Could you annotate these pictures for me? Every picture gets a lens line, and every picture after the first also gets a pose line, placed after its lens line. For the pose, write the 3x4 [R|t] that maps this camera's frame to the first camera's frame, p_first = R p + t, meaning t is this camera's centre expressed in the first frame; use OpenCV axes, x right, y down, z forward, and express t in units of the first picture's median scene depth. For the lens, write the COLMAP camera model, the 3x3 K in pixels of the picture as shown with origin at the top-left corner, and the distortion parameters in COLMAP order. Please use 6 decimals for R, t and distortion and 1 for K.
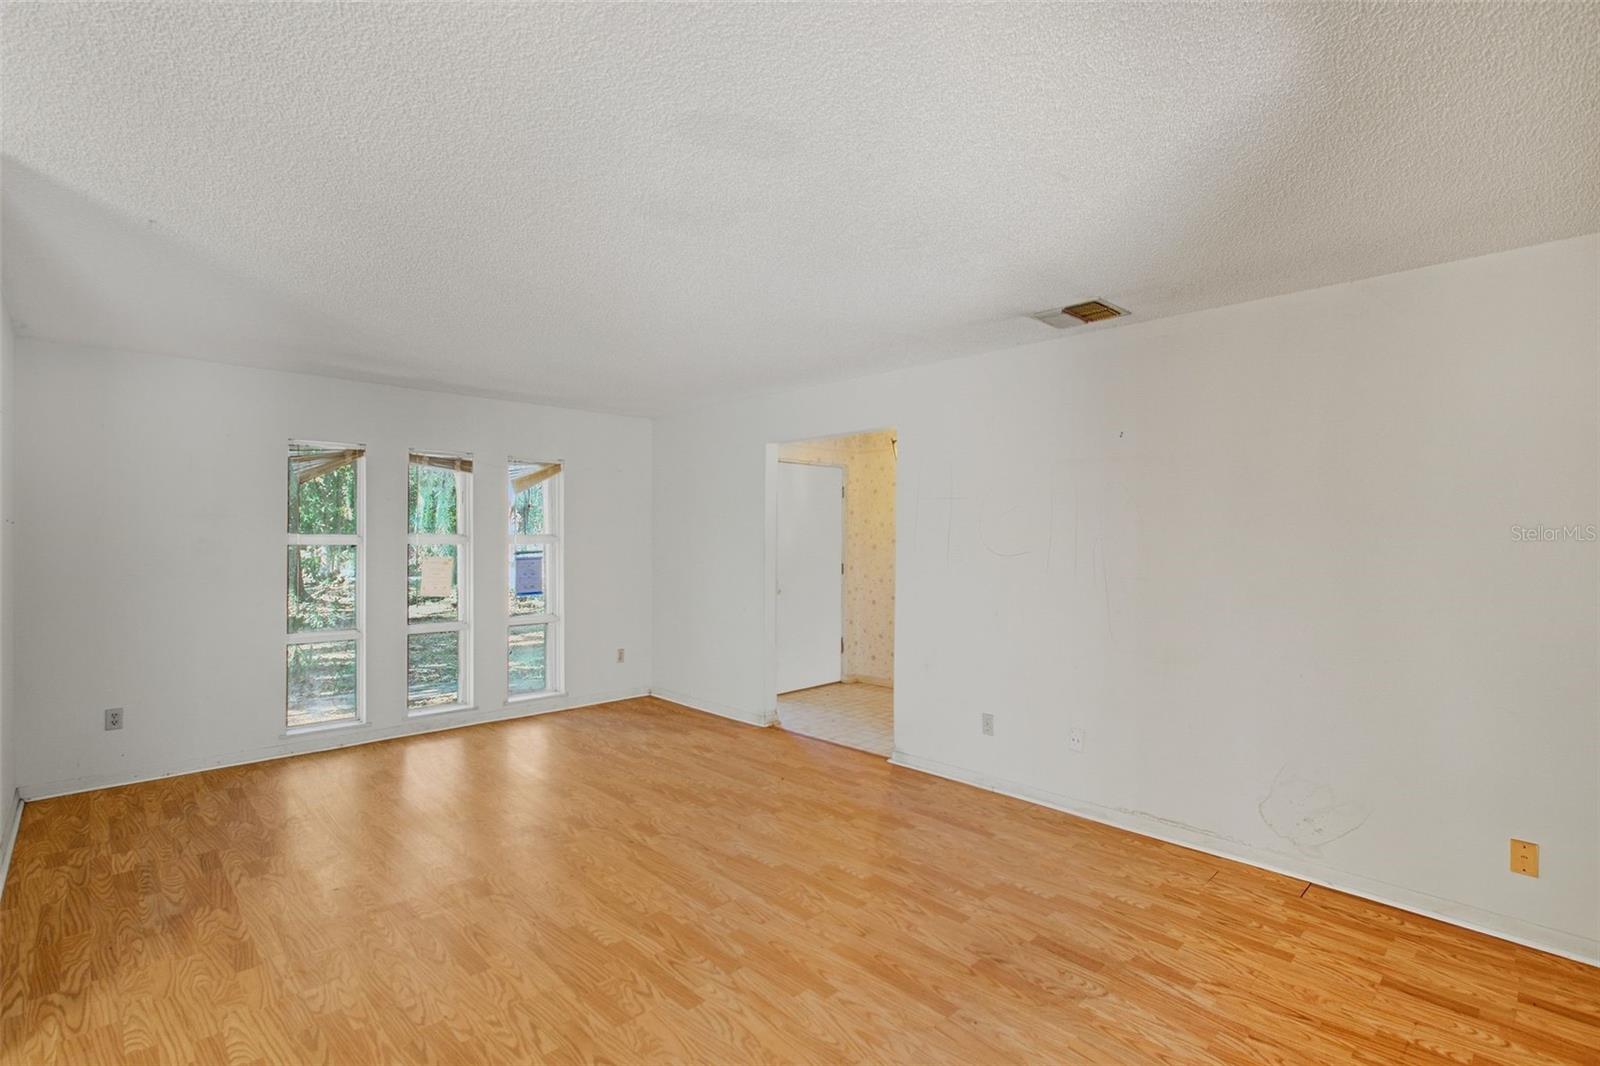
lens RADIAL K [[745.0, 0, 802.7], [0, 745.0, 536.5], [0, 0, 1]] dist [-0.013495, 0.007794]
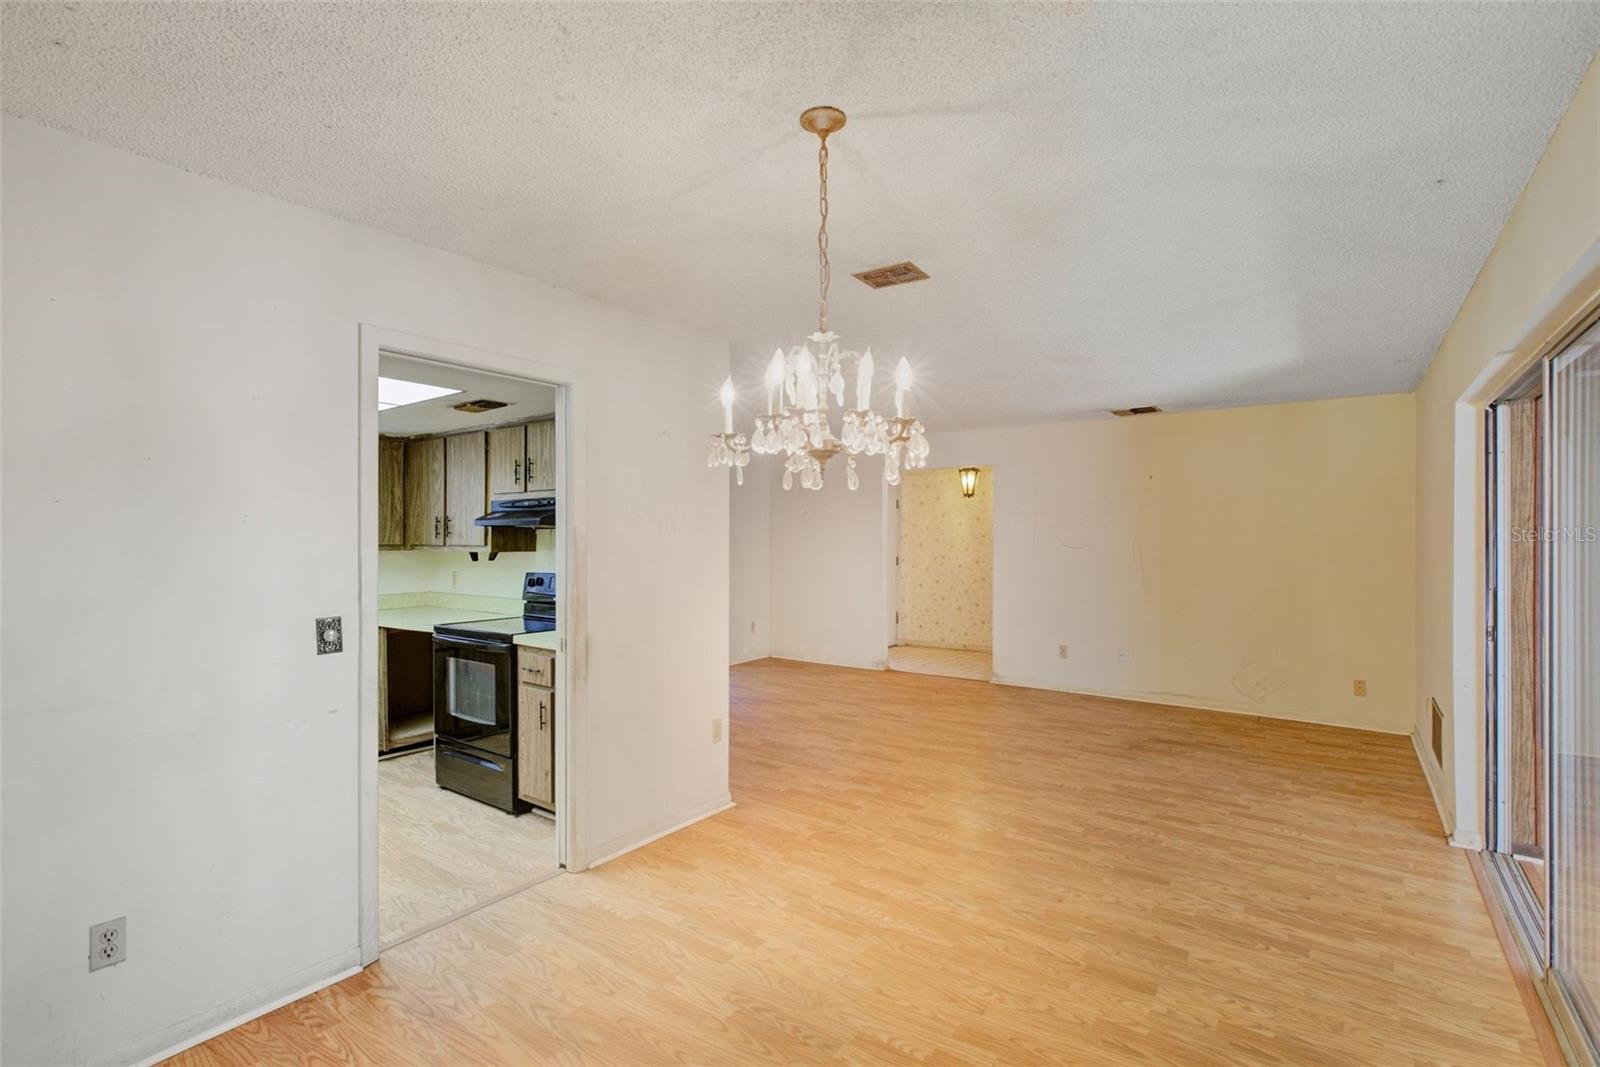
lens RADIAL K [[738.6, 0, 802.5], [0, 738.6, 536.3], [0, 0, 1]] dist [-0.011955, 0.006053]
pose [[0.986058, -0.006055, 0.166292, -0.702780], [0.006331, 0.999979, -0.001129, -0.002063], [-0.166282, 0.002166, 0.986076, -0.599713]]
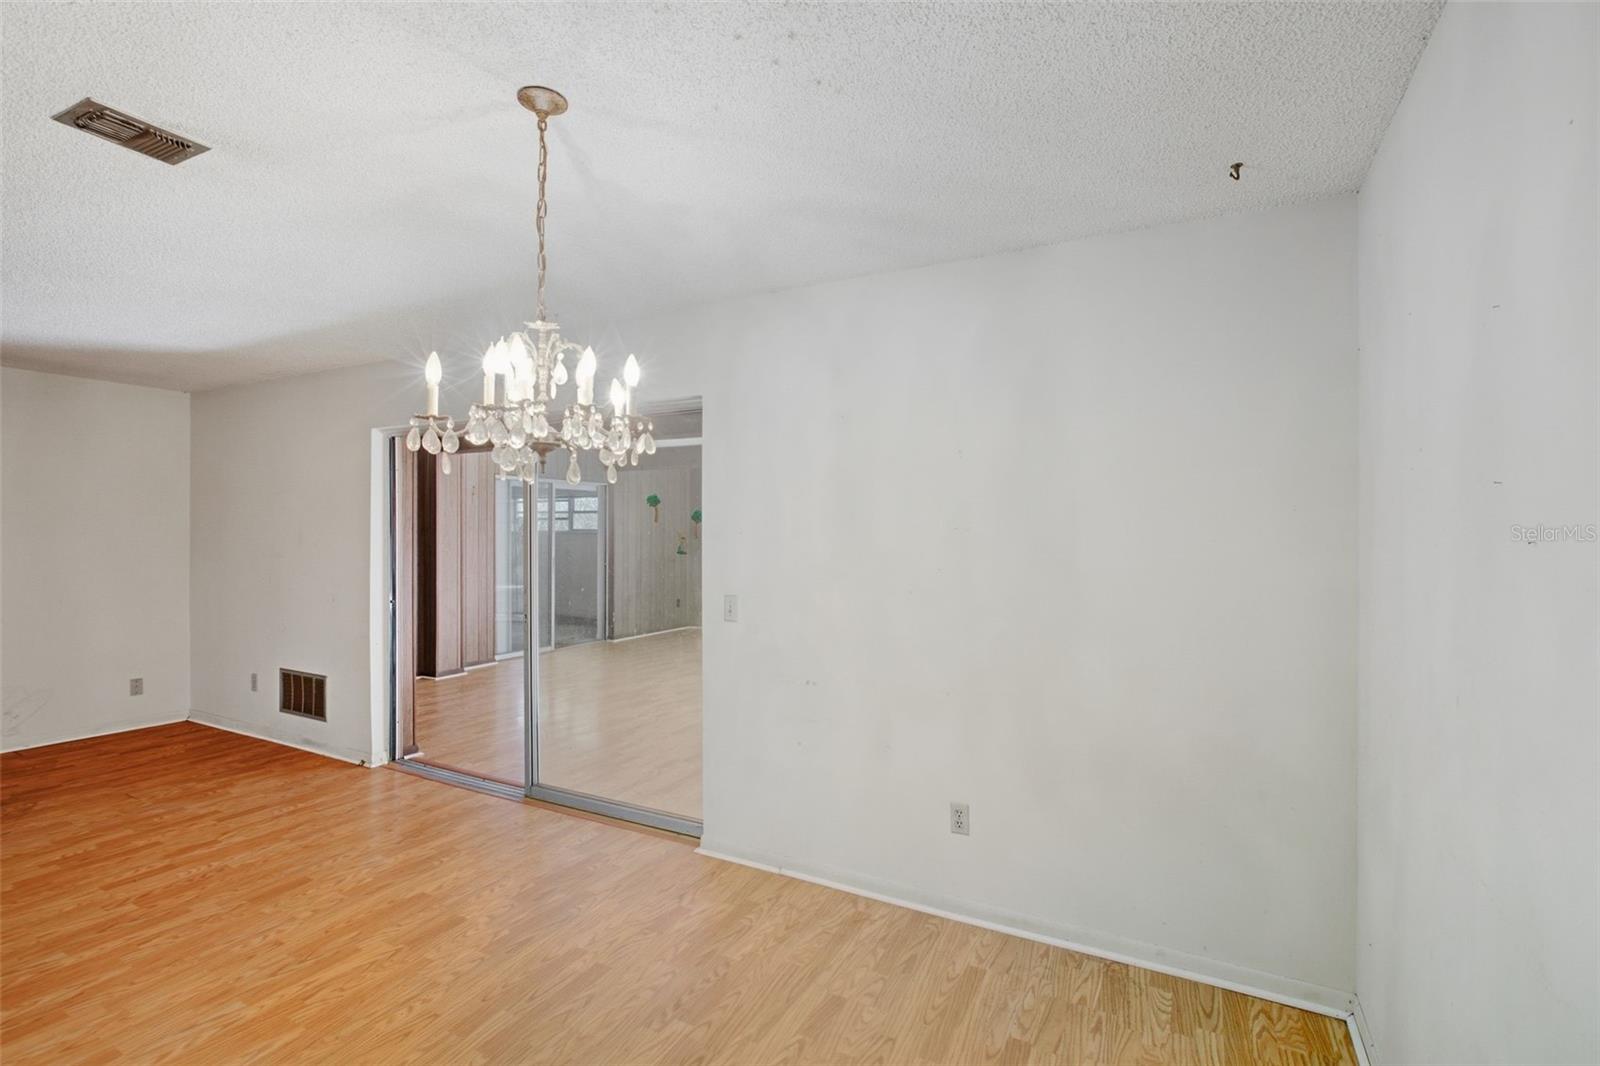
lens RADIAL K [[734.1, 0, 802.8], [0, 734.1, 537.9], [0, 0, 1]] dist [-0.012716, 0.005713]
pose [[-0.306791, -0.014535, 0.951666, -1.131478], [-0.000960, 0.999888, 0.014962, -0.005818], [-0.951776, 0.003677, -0.306770, -0.097662]]
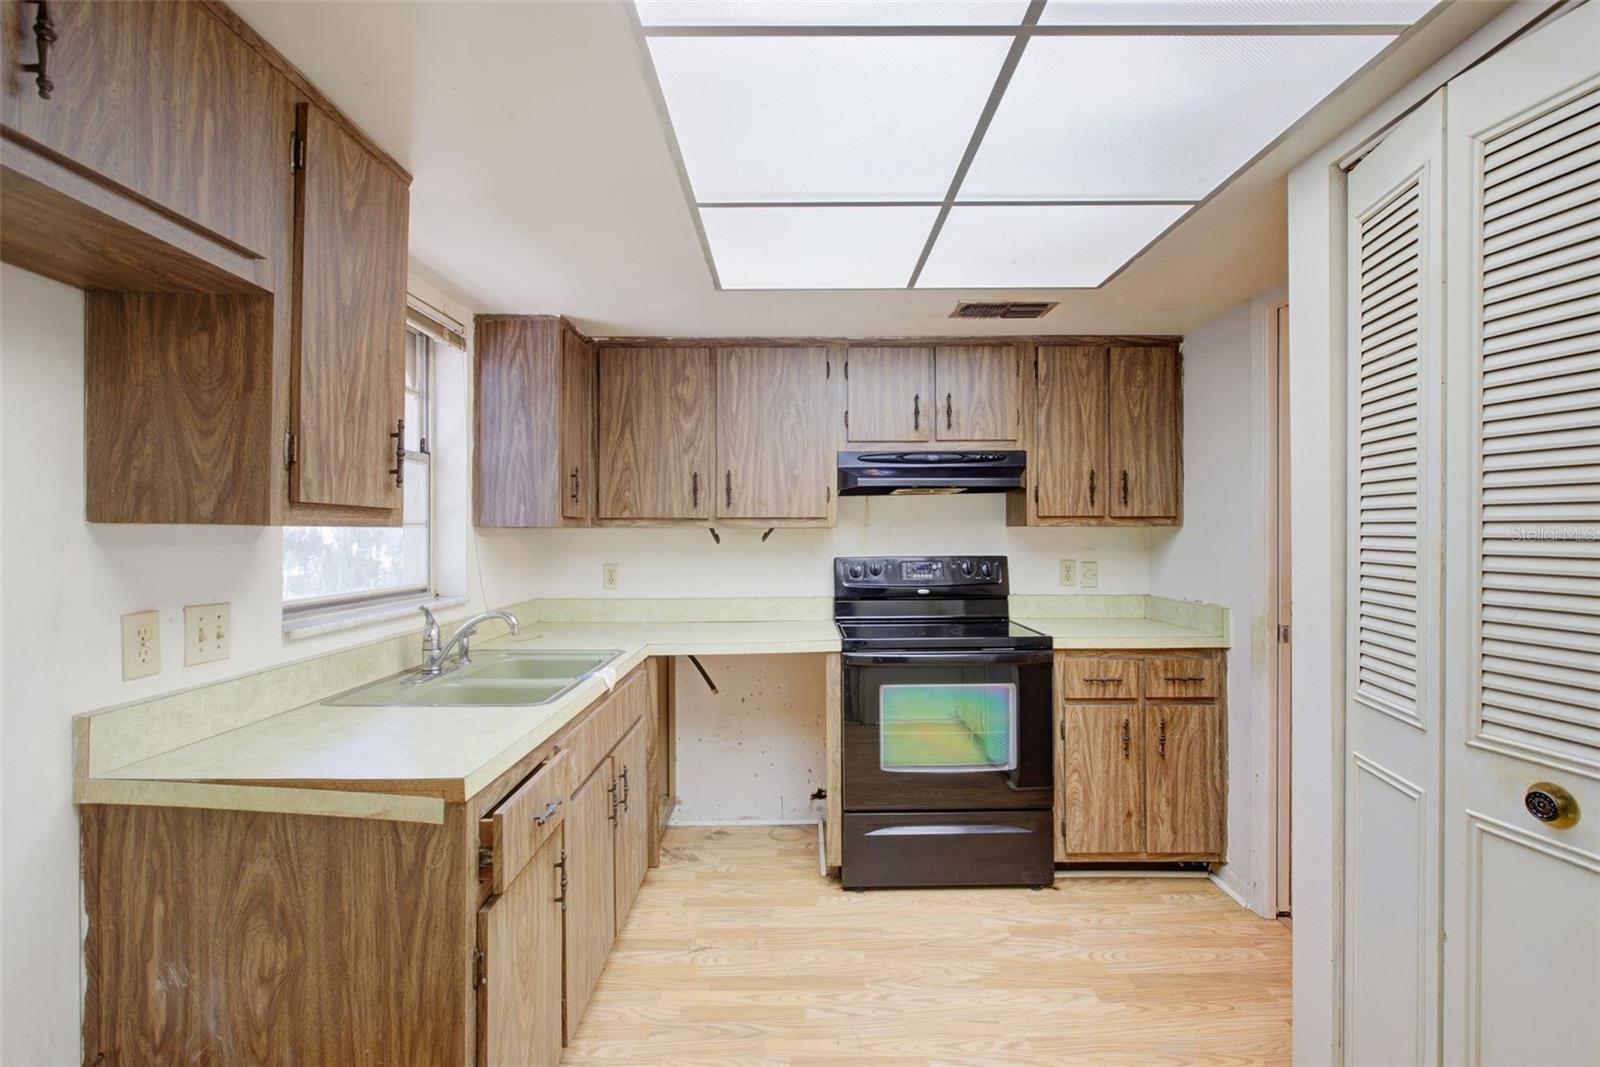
lens RADIAL K [[744.4, 0, 802.5], [0, 744.4, 527.3], [0, 0, 1]] dist [-0.016237, 0.009103]
pose [[0.692809, -0.002205, 0.721118, -1.701082], [0.007784, 0.999960, -0.004421, 0.024748], [-0.721079, 0.008676, 0.692799, 0.190969]]
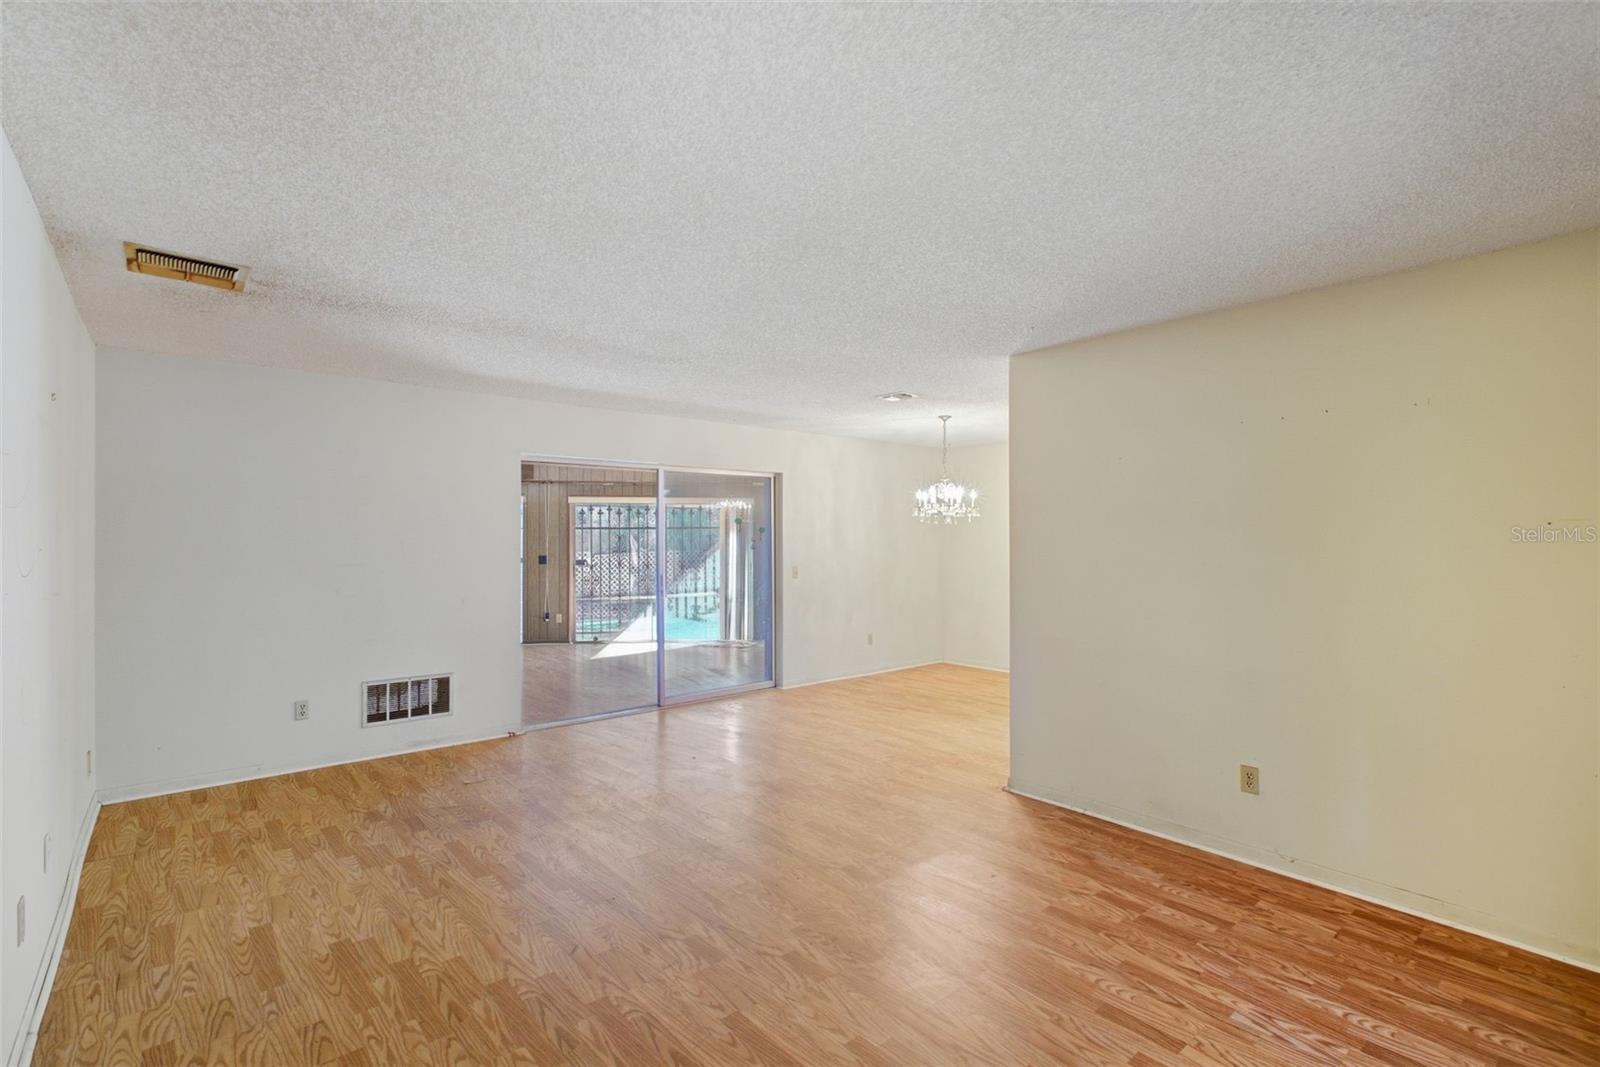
lens RADIAL K [[738.6, 0, 802.5], [0, 738.6, 536.3], [0, 0, 1]] dist [-0.011955, 0.006053]
pose [[-0.998148, -0.004254, 0.060683, -0.360328], [-0.004159, 0.999990, 0.001701, -0.006433], [-0.060690, 0.001445, -0.998156, 1.765507]]
